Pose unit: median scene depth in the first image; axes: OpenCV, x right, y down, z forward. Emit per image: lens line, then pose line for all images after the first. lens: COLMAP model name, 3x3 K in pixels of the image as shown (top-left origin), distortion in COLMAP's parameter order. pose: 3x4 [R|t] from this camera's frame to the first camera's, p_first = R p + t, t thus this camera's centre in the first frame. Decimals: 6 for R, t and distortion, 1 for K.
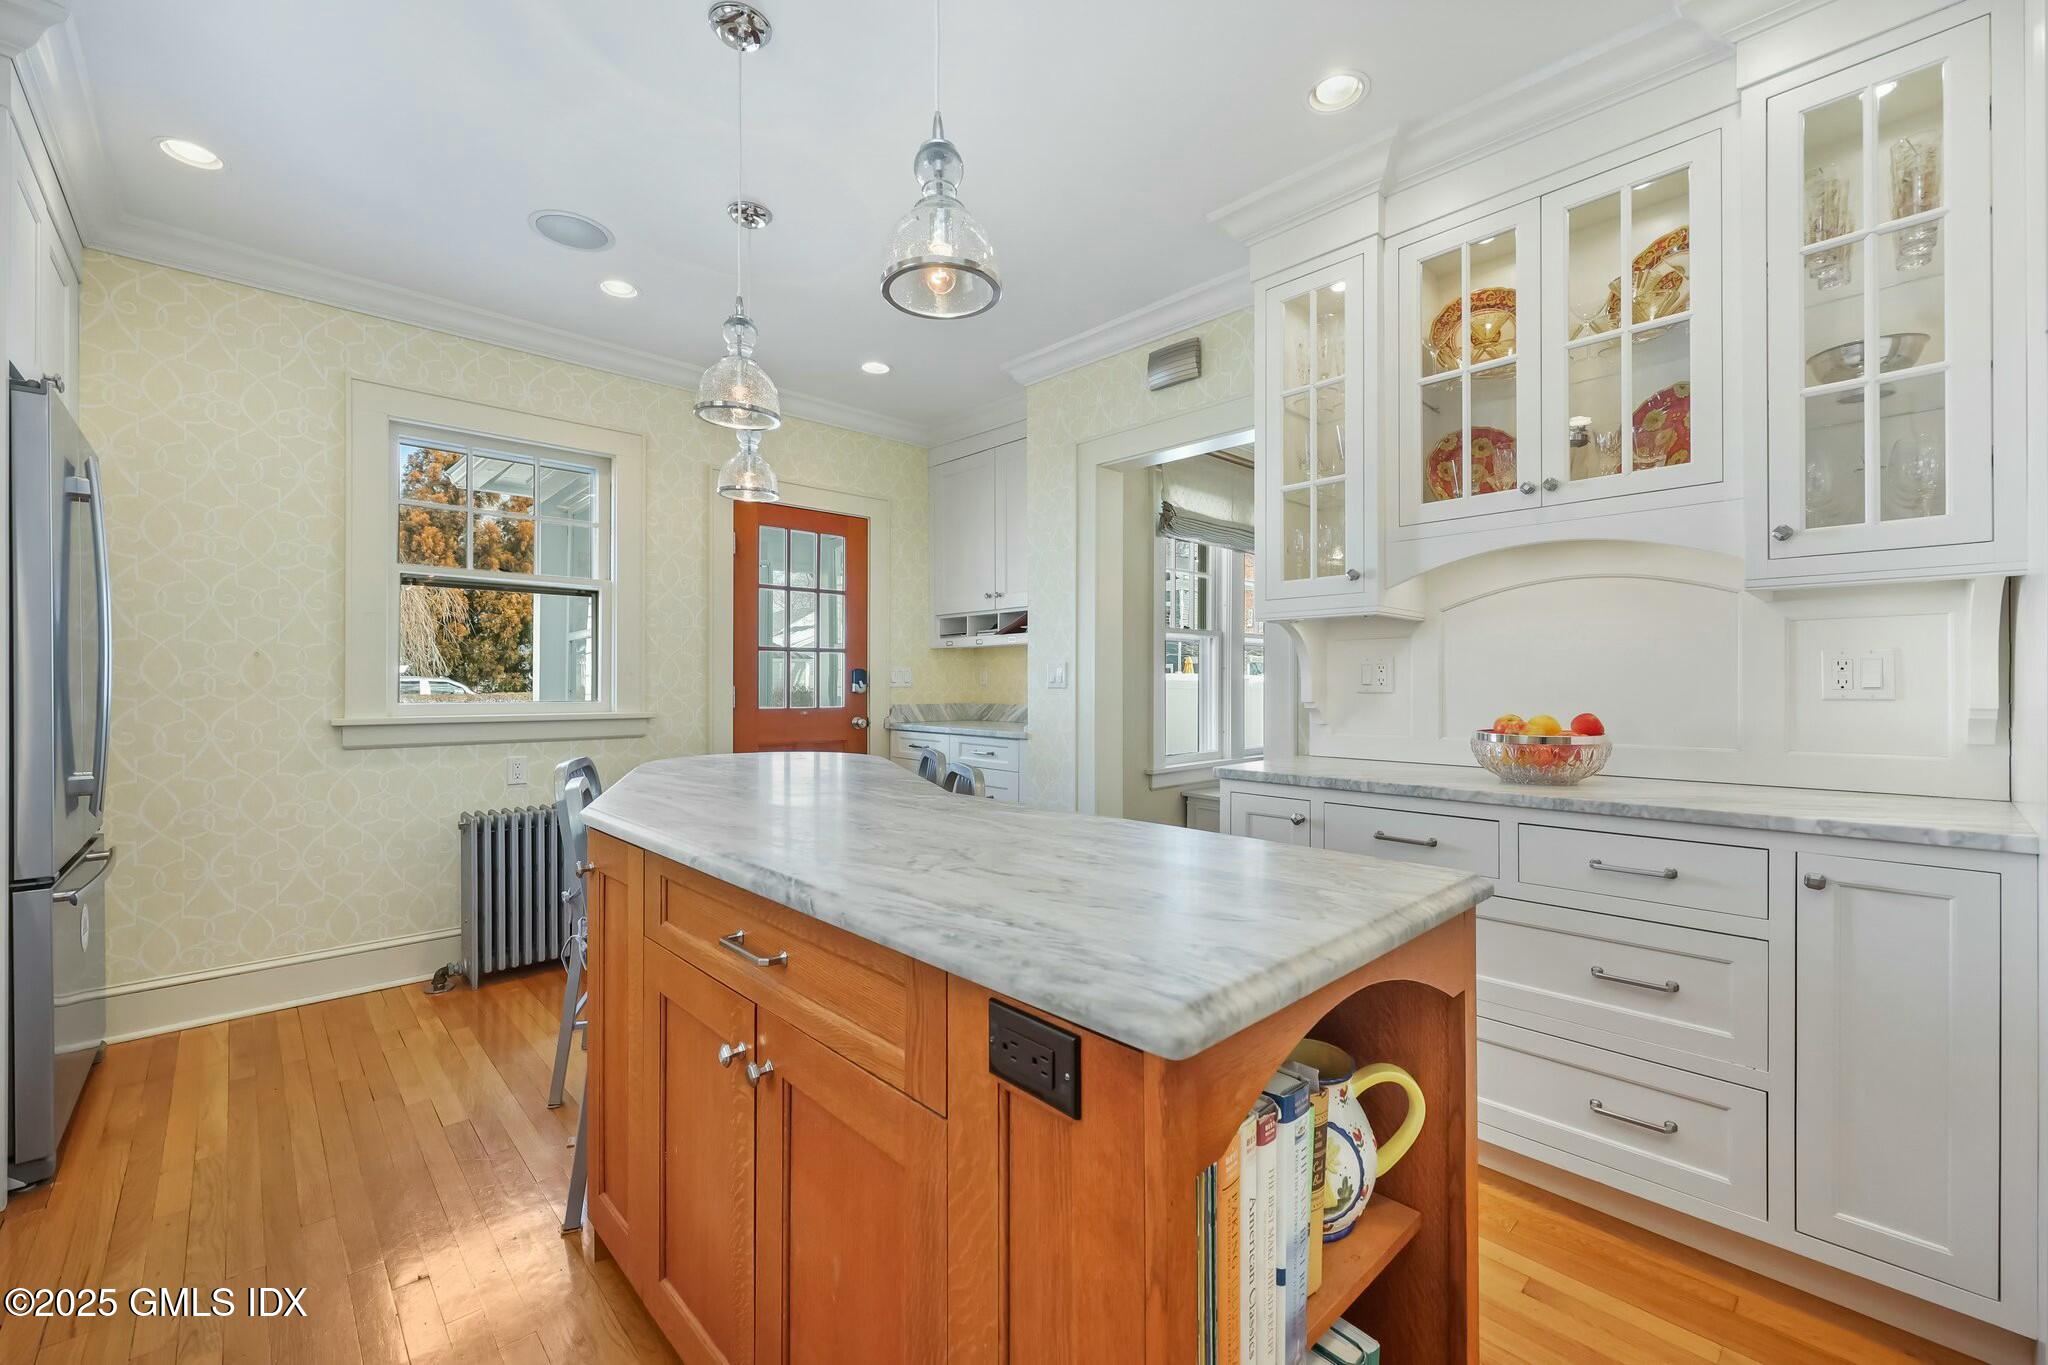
lens RADIAL K [[832.6, 0, 1004.5], [0, 832.6, 685.8], [0, 0, 1]] dist [-0.007712, -0.000137]
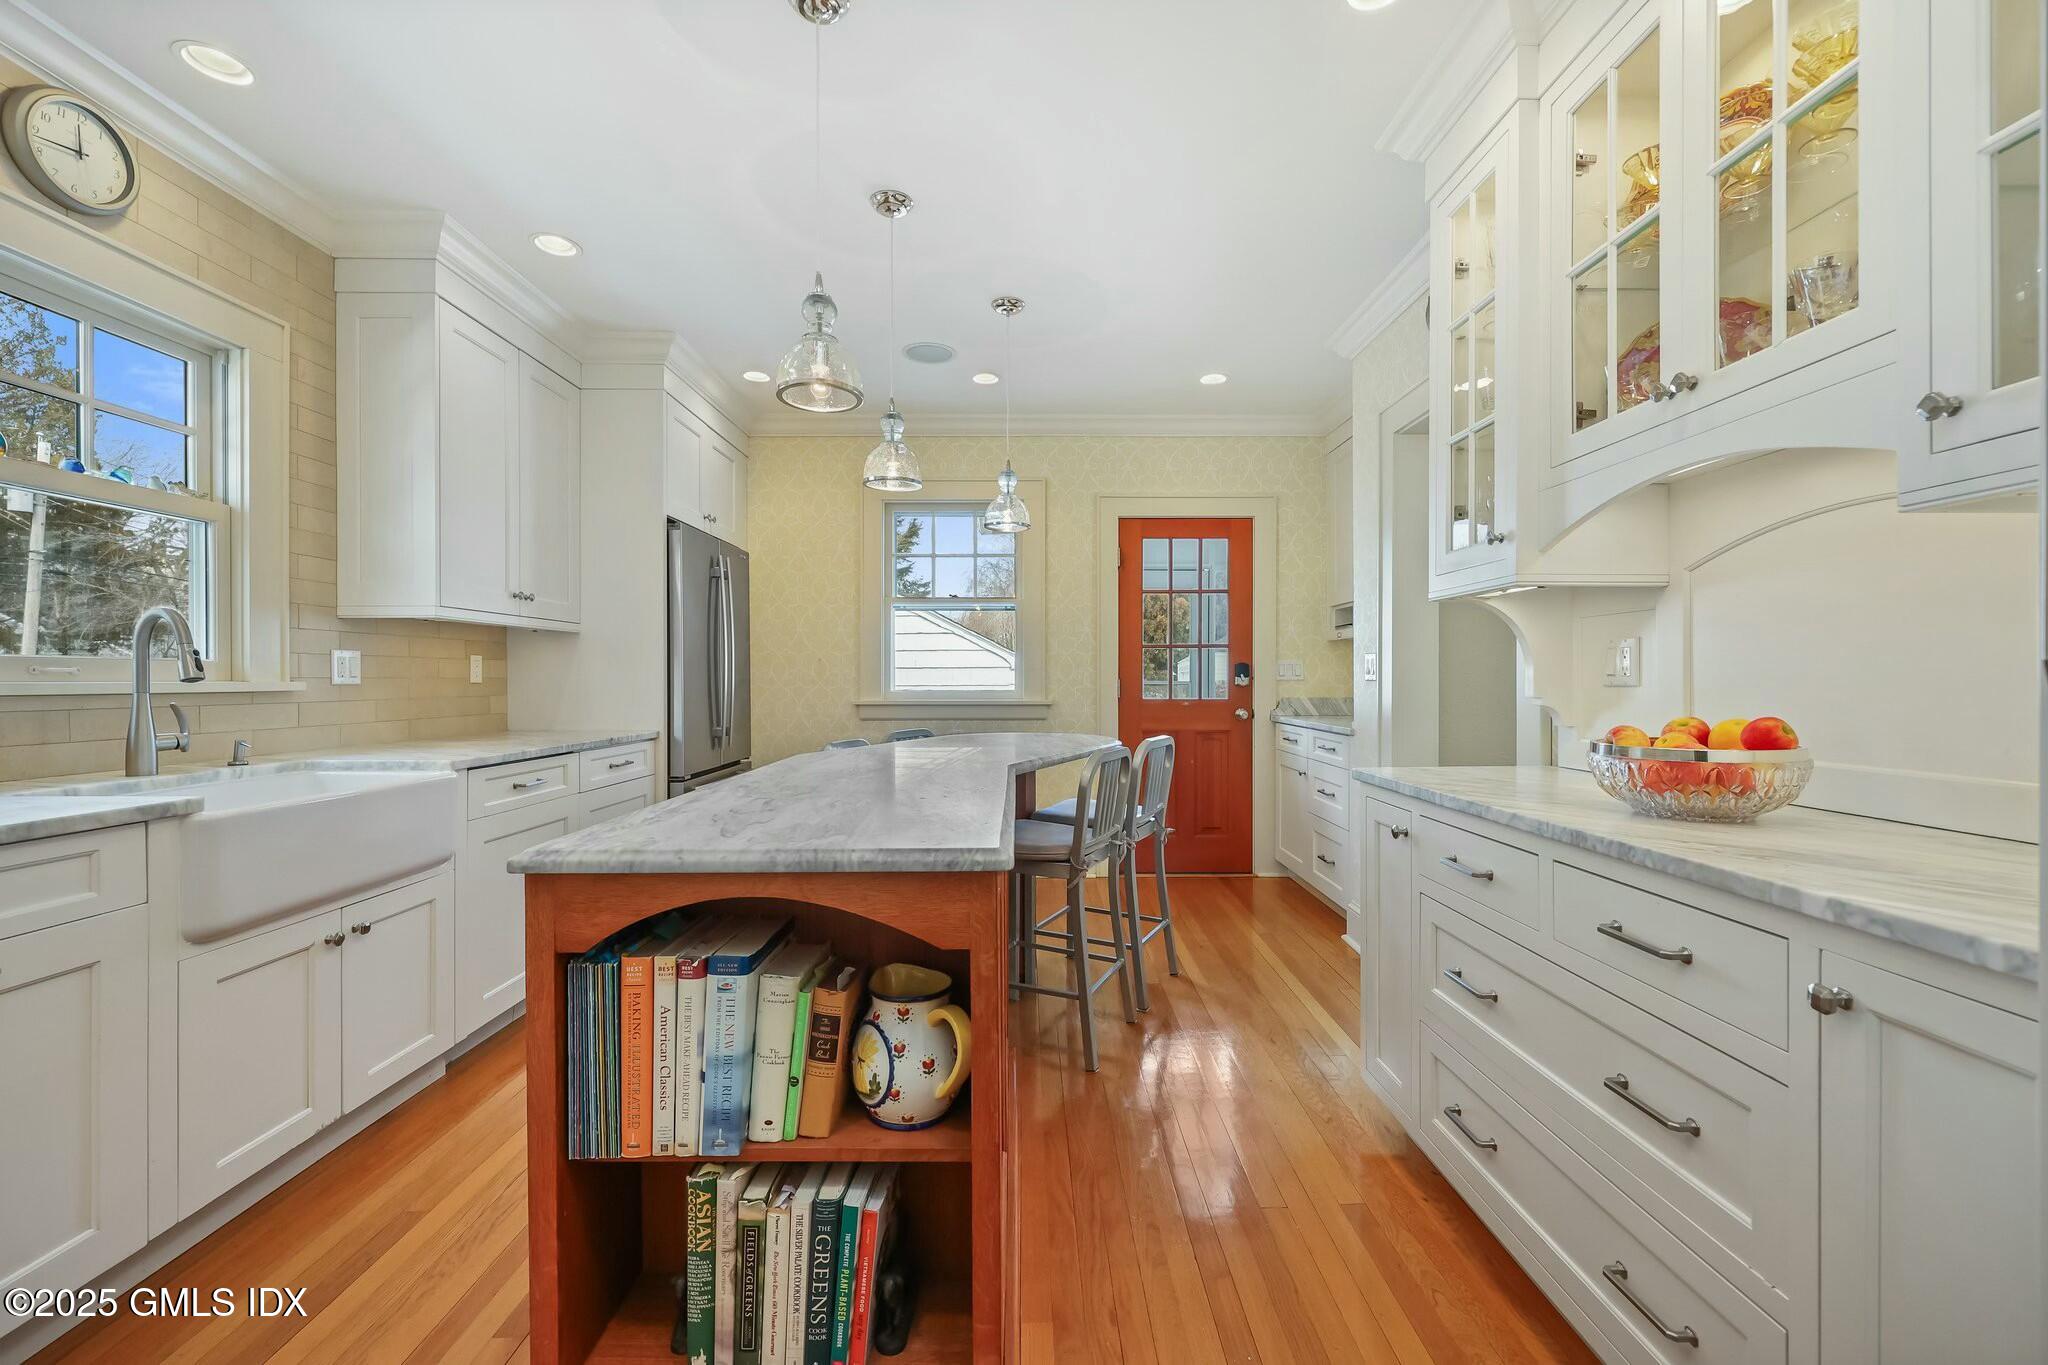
lens RADIAL K [[822.9, 0, 1030.0], [0, 822.9, 678.6], [0, 0, 1]] dist [-0.009918, -0.000562]
pose [[0.732448, -0.001366, -0.680821, 0.554539], [-0.000460, 0.999997, -0.002501, 0.003799], [0.680822, 0.002145, 0.732445, 0.103820]]
